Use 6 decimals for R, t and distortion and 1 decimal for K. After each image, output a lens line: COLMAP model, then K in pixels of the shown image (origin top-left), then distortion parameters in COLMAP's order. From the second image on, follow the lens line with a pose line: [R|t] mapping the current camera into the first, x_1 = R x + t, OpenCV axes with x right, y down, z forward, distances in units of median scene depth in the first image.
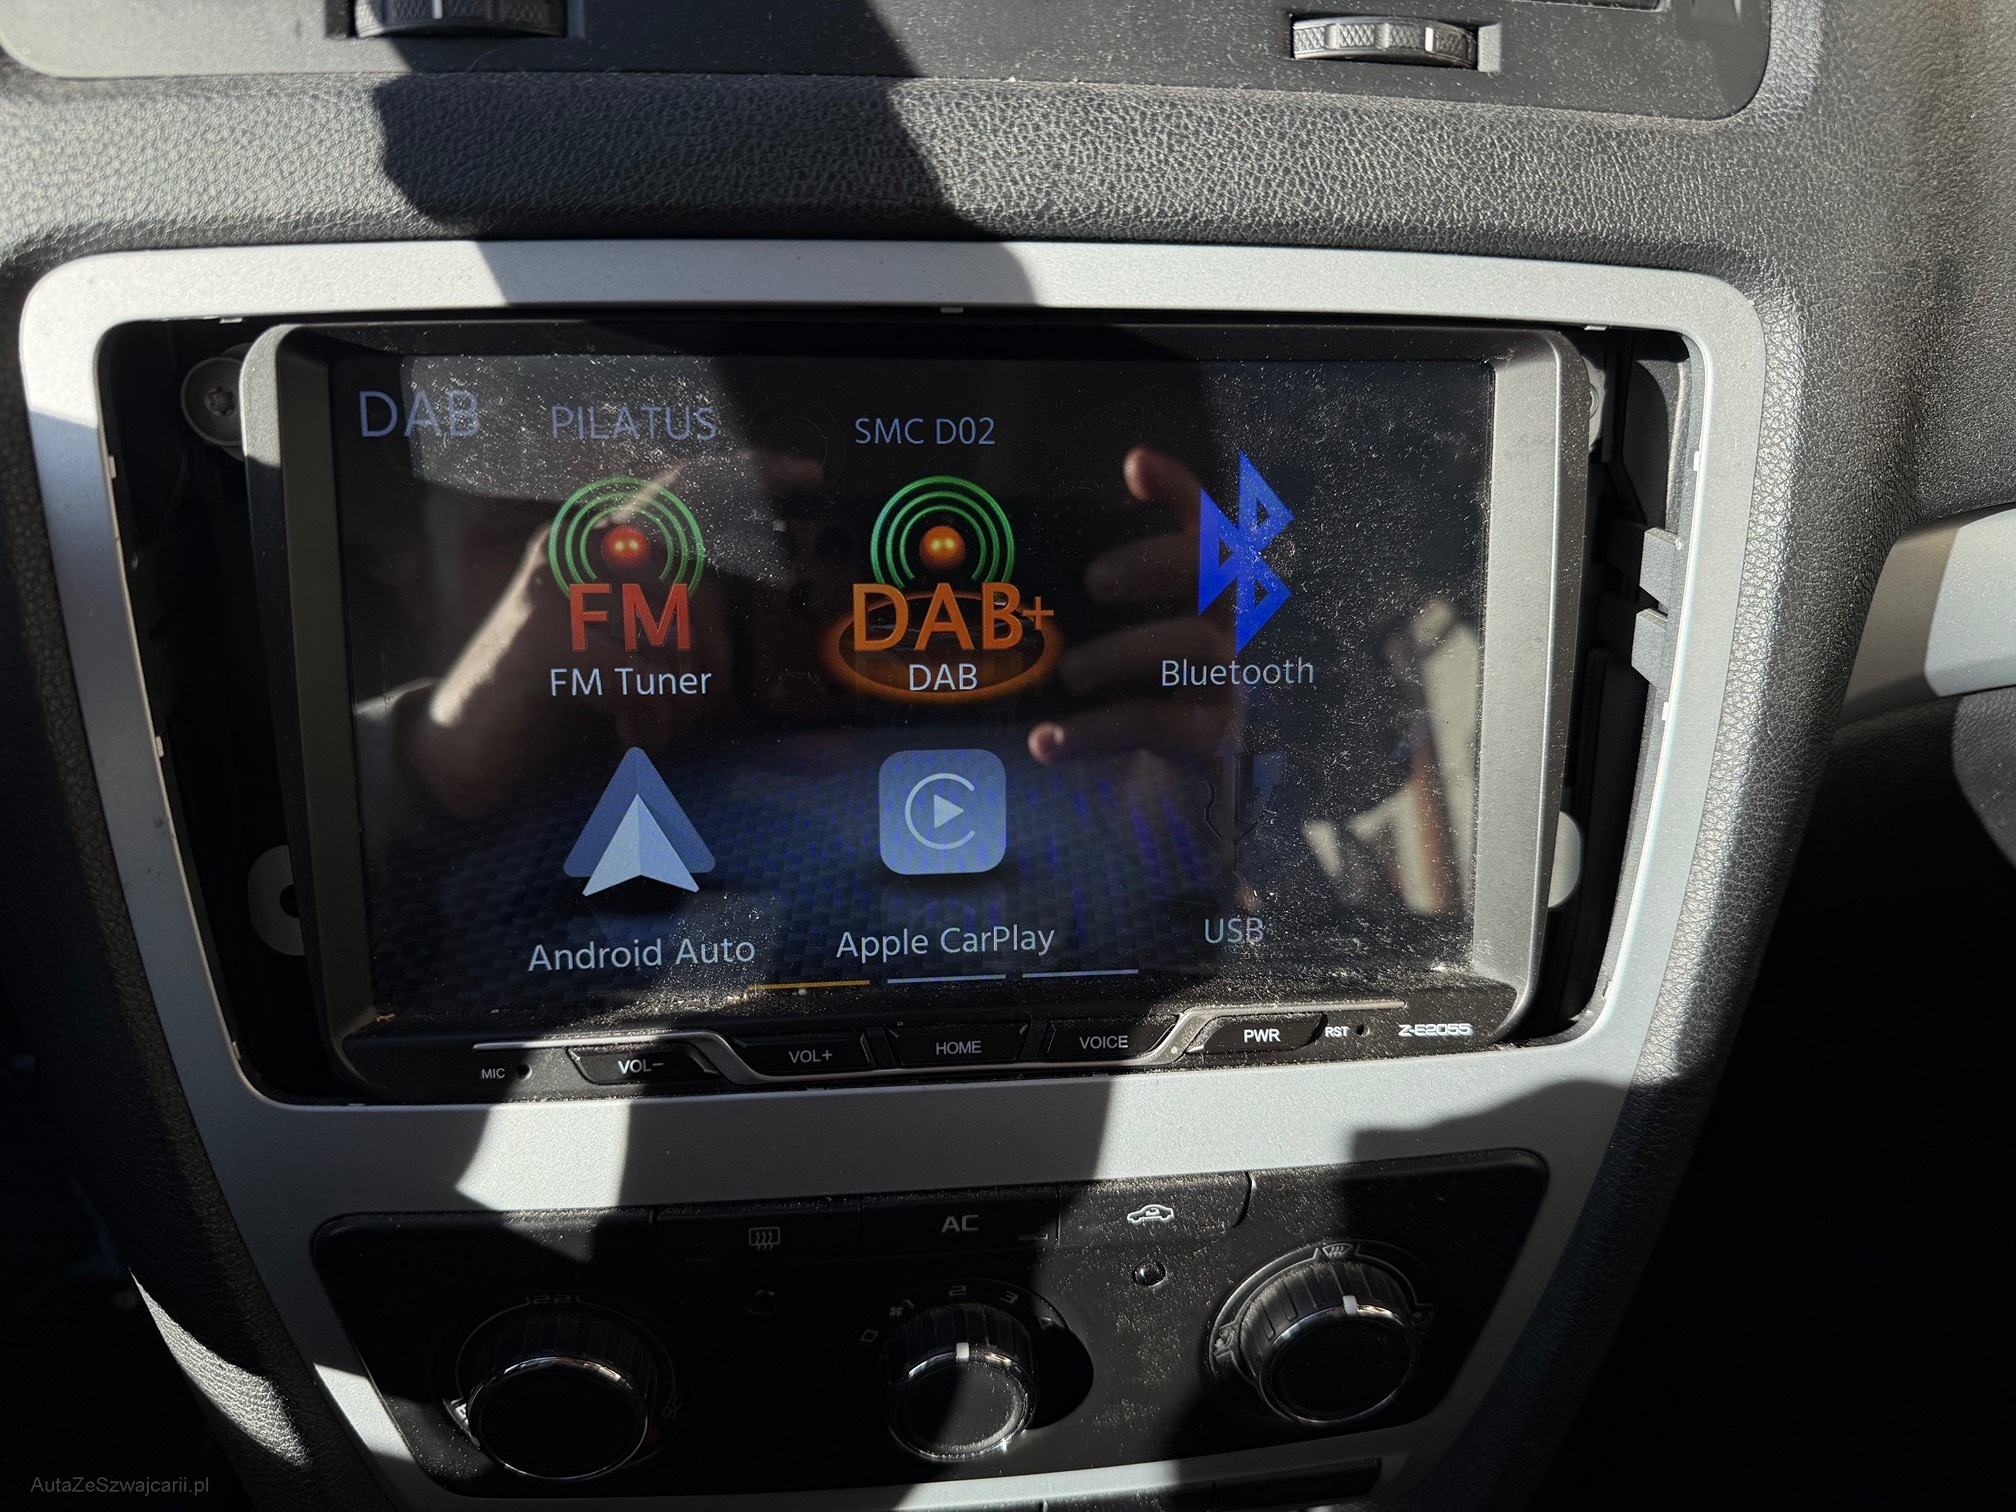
lens RADIAL K [[1348.0, 0, 1008.0], [0, 1348.0, 756.0], [0, 0, 1]] dist [0.106640, -0.210845]
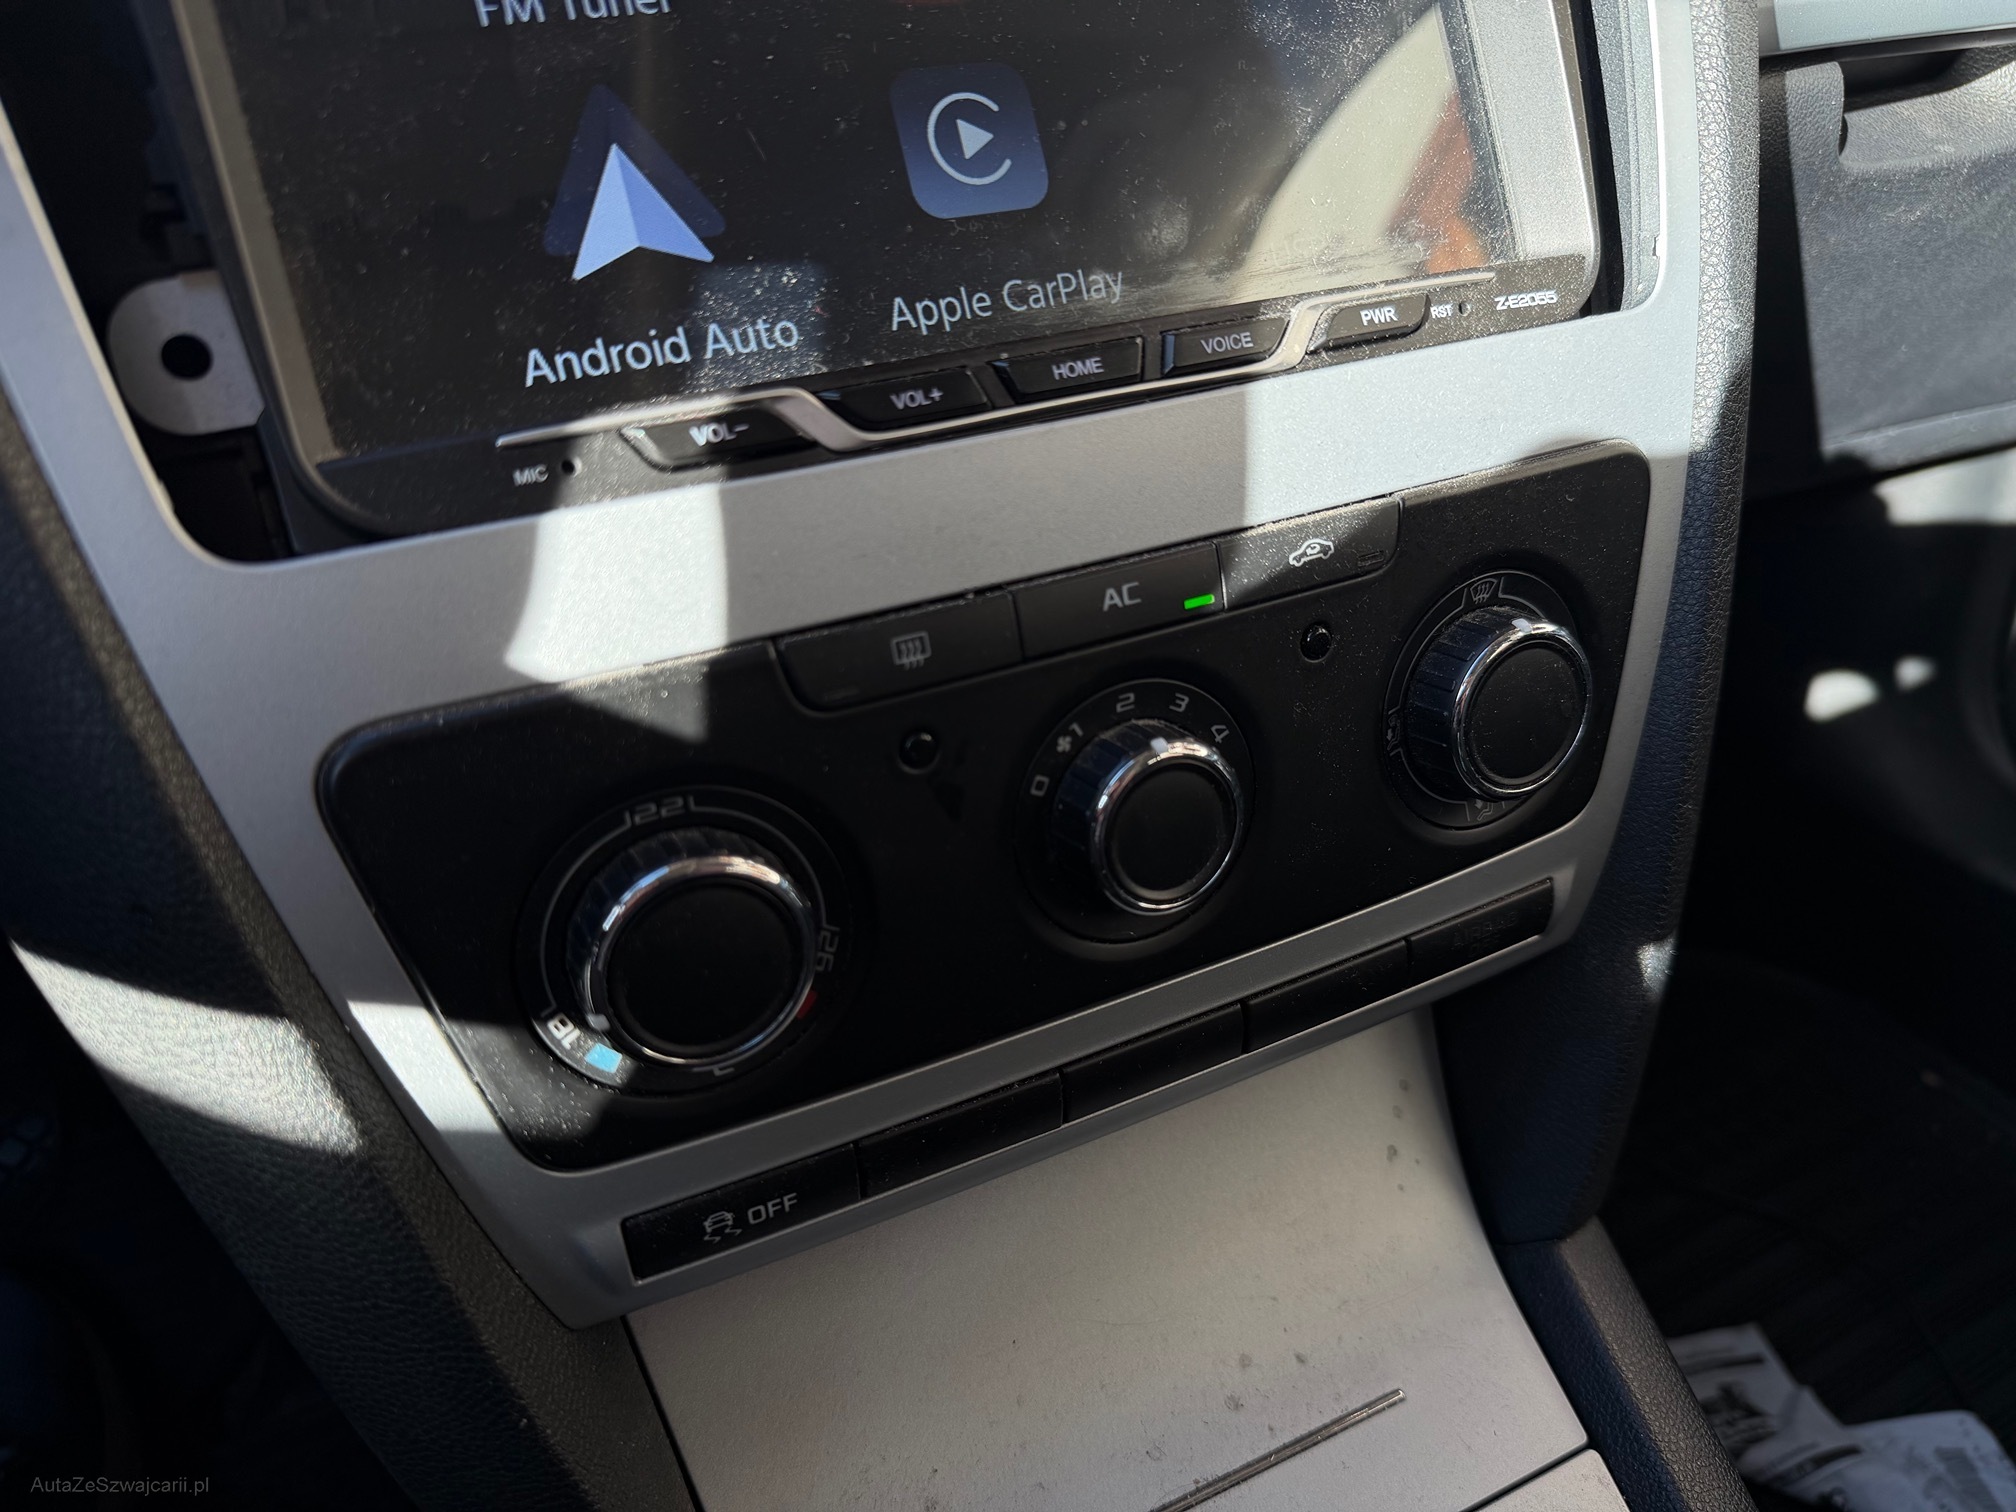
lens RADIAL K [[1378.9, 0, 1008.0], [0, 1378.9, 756.0], [0, 0, 1]] dist [0.001897, -0.001189]
pose [[0.937487, -0.249695, 0.242425, -0.332464], [0.261943, 0.964894, -0.019137, 0.437280], [-0.229136, 0.081443, 0.969981, 0.198287]]
